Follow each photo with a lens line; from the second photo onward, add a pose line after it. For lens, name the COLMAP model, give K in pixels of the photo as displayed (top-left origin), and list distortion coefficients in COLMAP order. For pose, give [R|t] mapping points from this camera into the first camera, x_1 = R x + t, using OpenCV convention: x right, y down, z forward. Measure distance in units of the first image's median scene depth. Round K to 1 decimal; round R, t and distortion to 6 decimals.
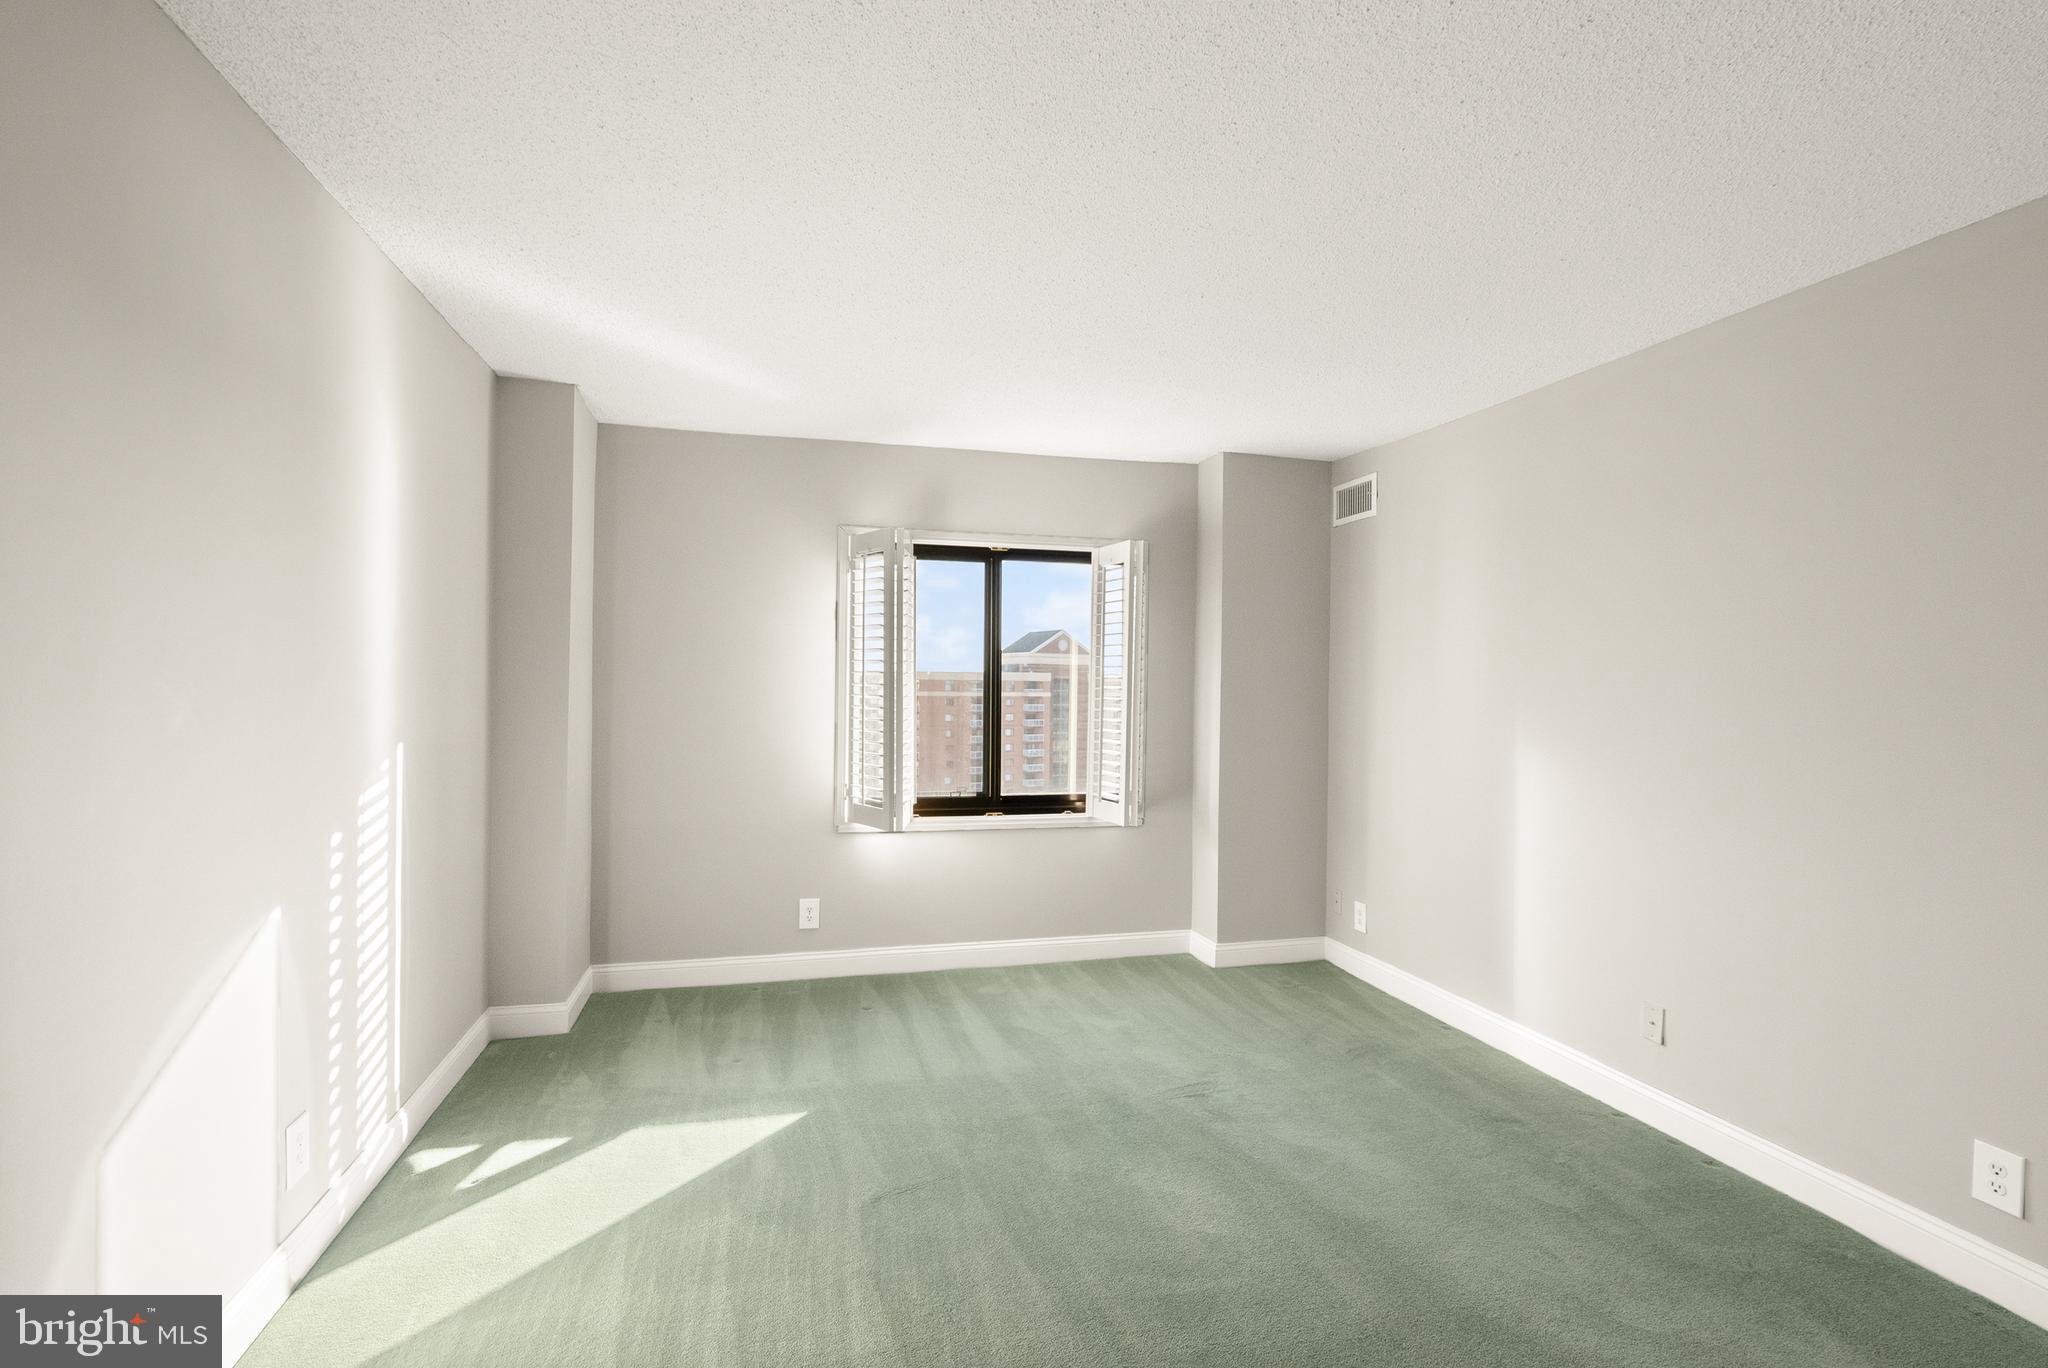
lens RADIAL K [[945.8, 0, 1019.1], [0, 945.8, 685.0], [0, 0, 1]] dist [-0.001687, 0.001558]
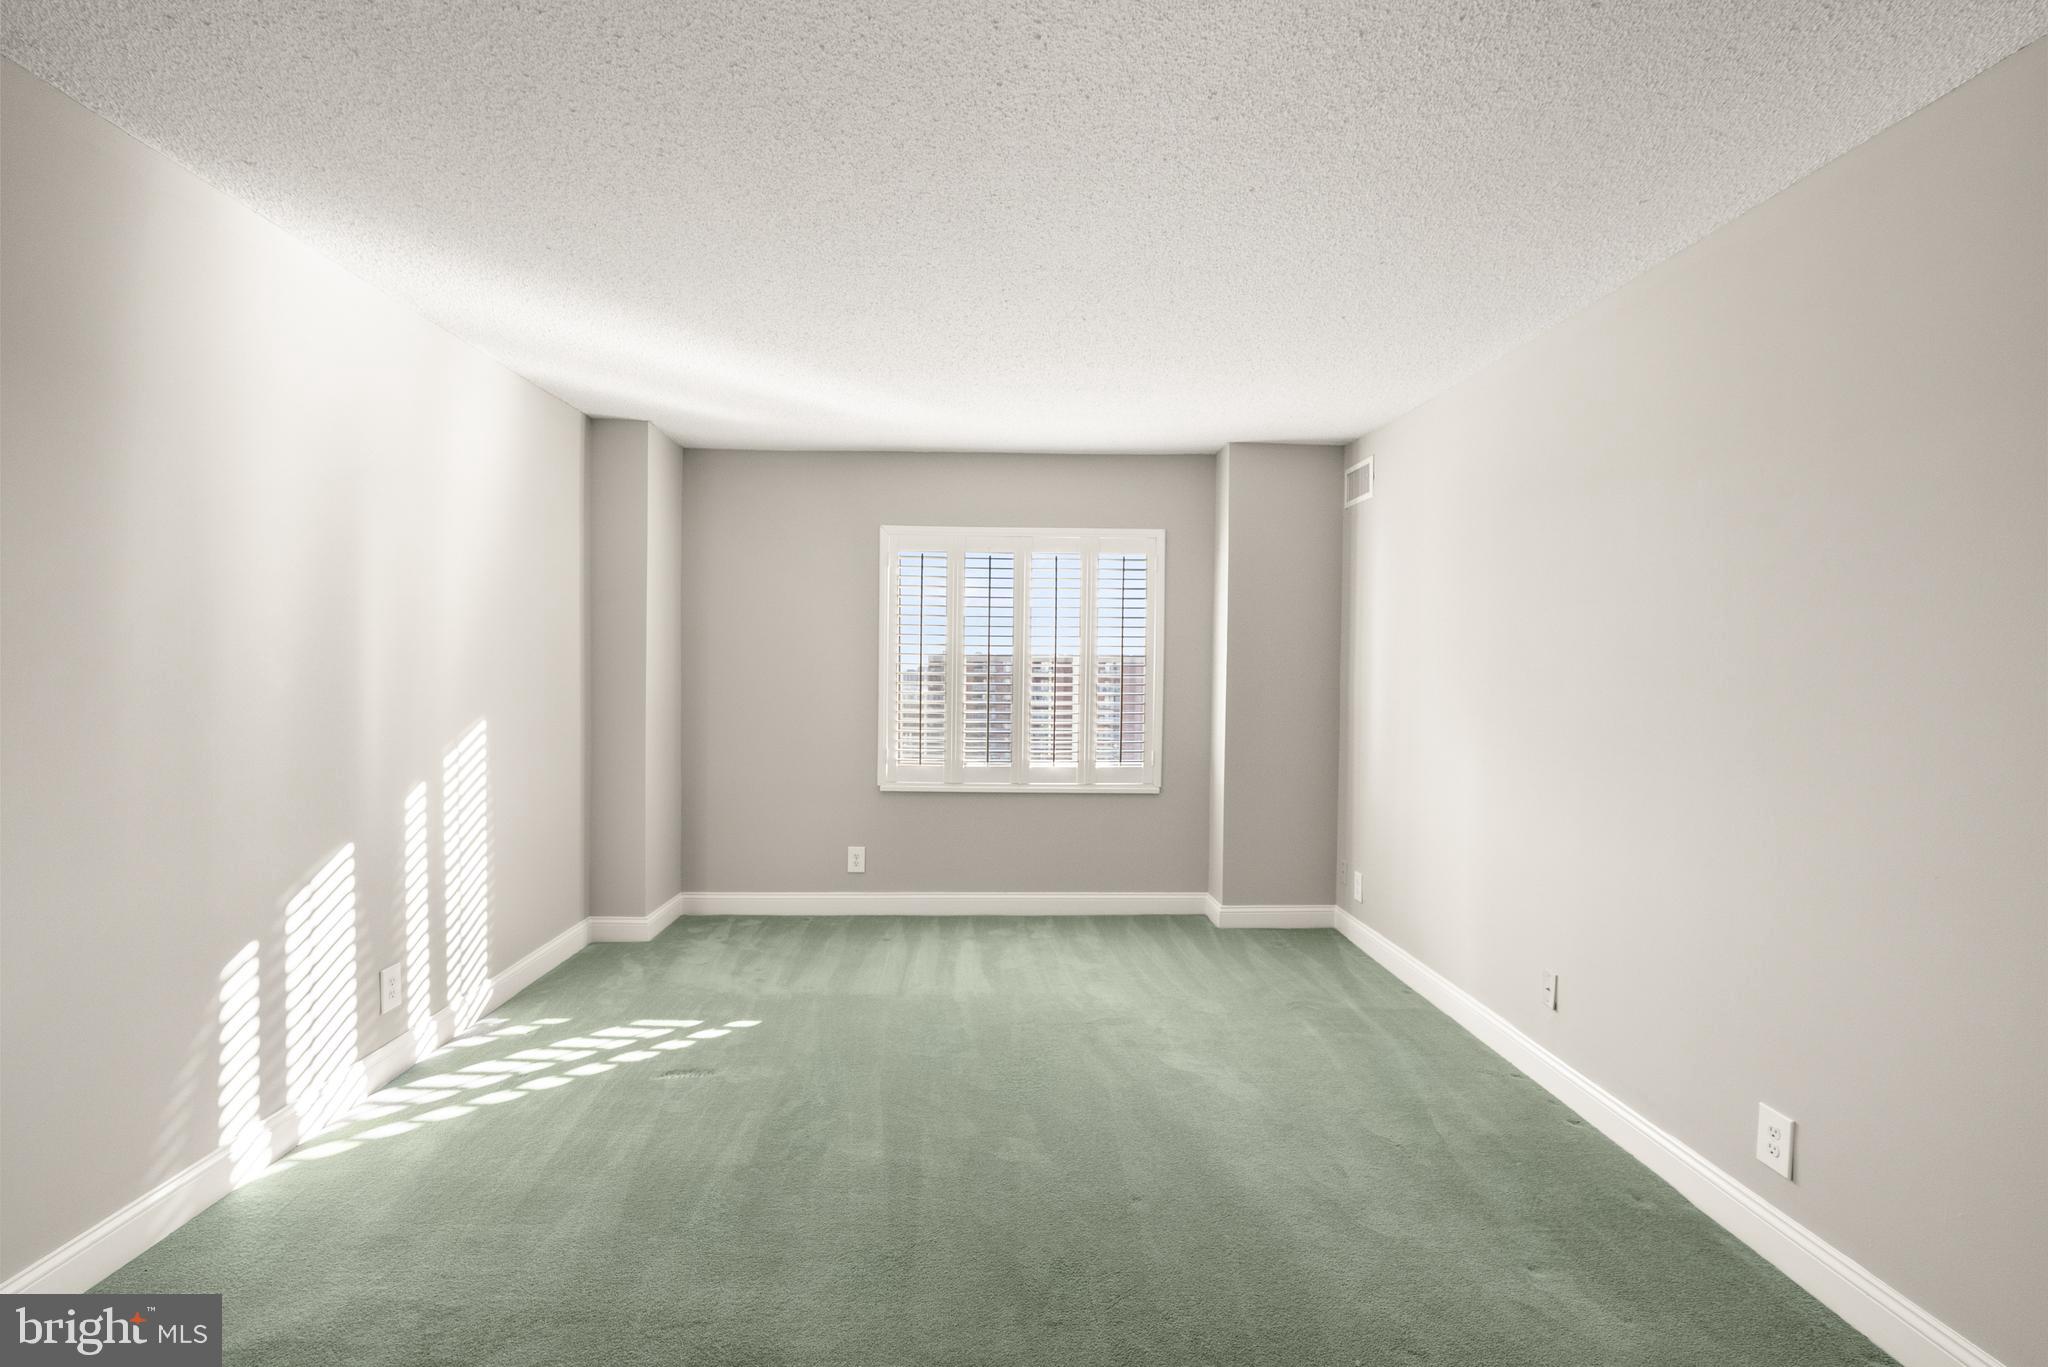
lens RADIAL K [[945.8, 0, 1011.3], [0, 945.8, 676.5], [0, 0, 1]] dist [-0.001687, 0.001558]
pose [[0.974414, 0.000731, -0.224760, 0.249315], [0.002342, 0.999907, 0.013407, 0.002318], [0.224749, -0.013590, 0.974322, -0.095691]]
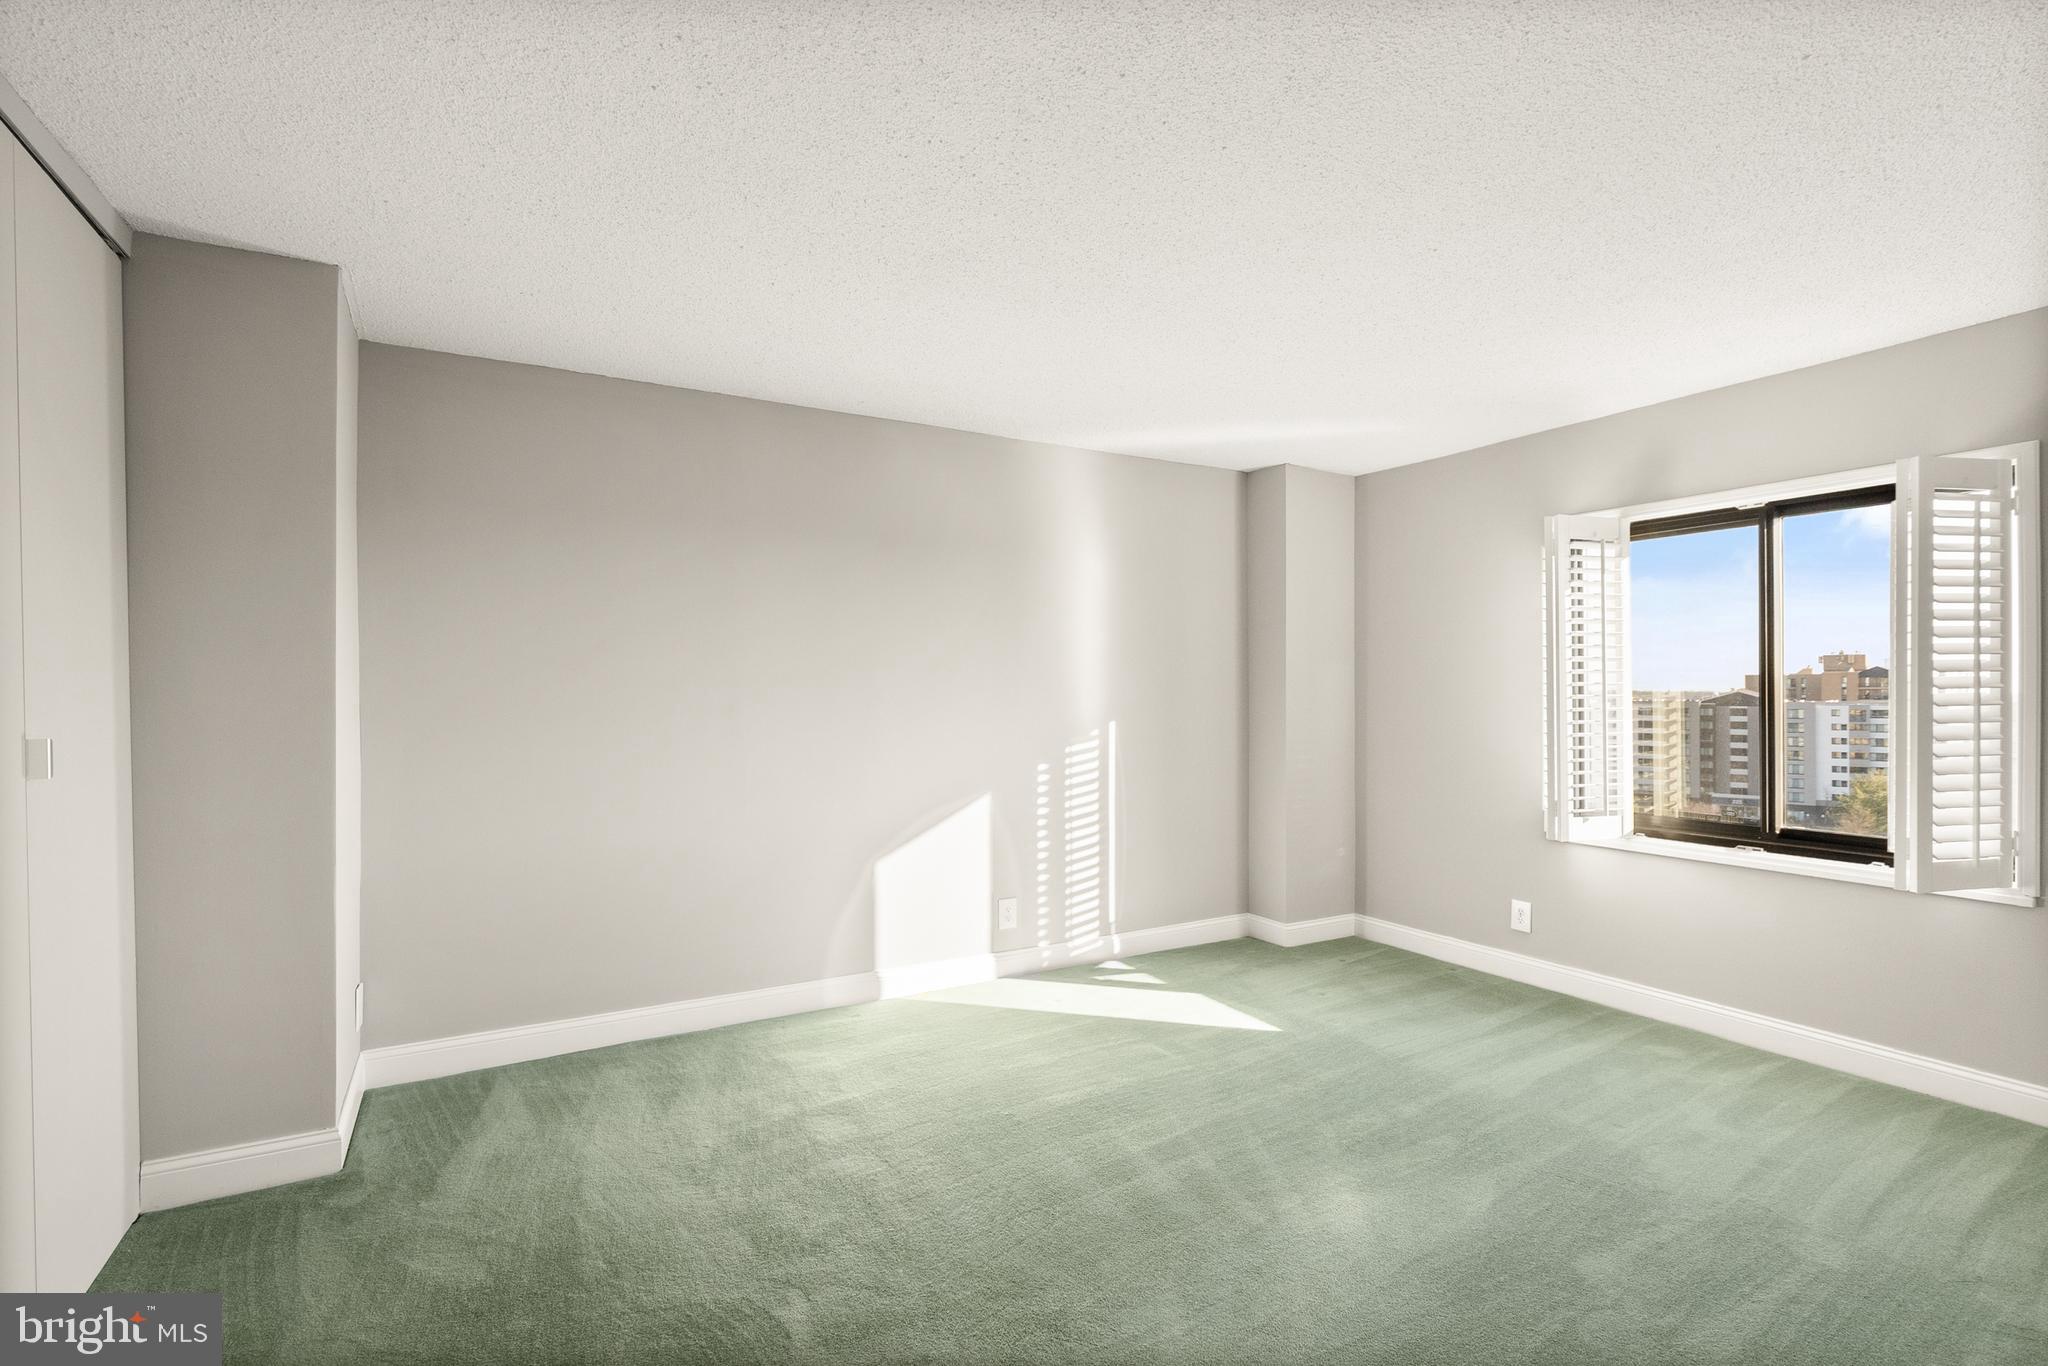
lens RADIAL K [[945.8, 0, 1028.5], [0, 945.8, 679.7], [0, 0, 1]] dist [-0.001687, 0.001558]
pose [[0.280153, -0.019312, -0.959761, 0.653215], [0.003507, 0.999812, -0.019094, 0.012653], [0.959949, 0.001983, 0.280168, 0.249894]]
